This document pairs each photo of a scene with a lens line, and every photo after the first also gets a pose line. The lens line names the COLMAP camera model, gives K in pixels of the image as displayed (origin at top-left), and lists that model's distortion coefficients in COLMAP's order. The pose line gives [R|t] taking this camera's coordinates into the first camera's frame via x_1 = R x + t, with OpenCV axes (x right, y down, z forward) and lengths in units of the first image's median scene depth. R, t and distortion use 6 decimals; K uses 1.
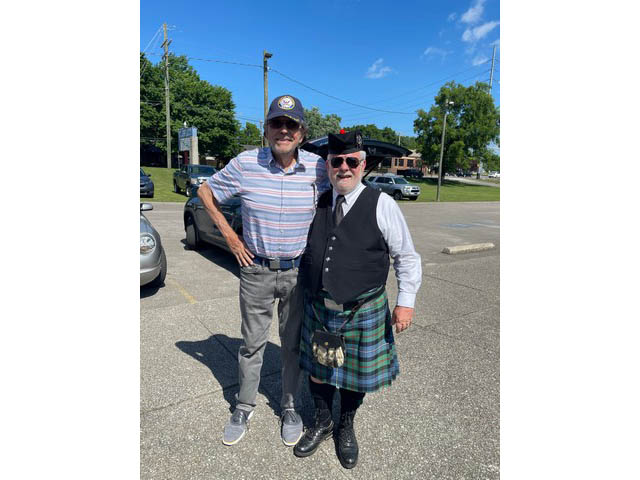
lens RADIAL K [[371.5, 0, 320.0], [0, 371.5, 240.0], [0, 0, 1]] dist [0.017689, -0.000726]
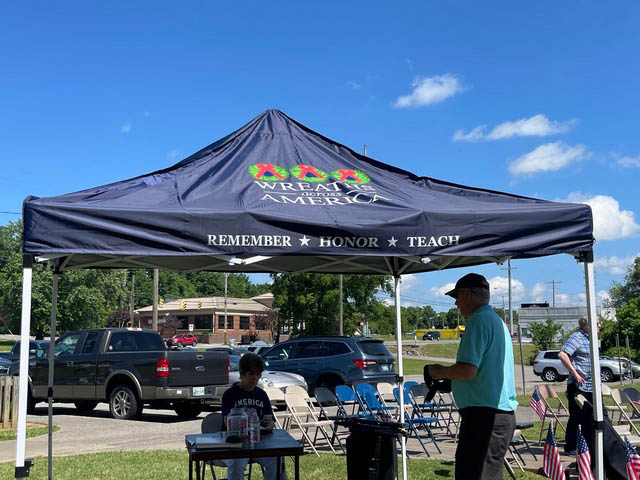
lens RADIAL K [[776.3, 0, 320.0], [0, 776.3, 240.0], [0, 0, 1]] dist [0.068791, -0.011550]
pose [[0.933713, 0.012135, 0.357816, -0.121081], [0.096831, 0.953618, -0.285021, 0.030328], [-0.344678, 0.300776, 0.889230, -0.186596]]
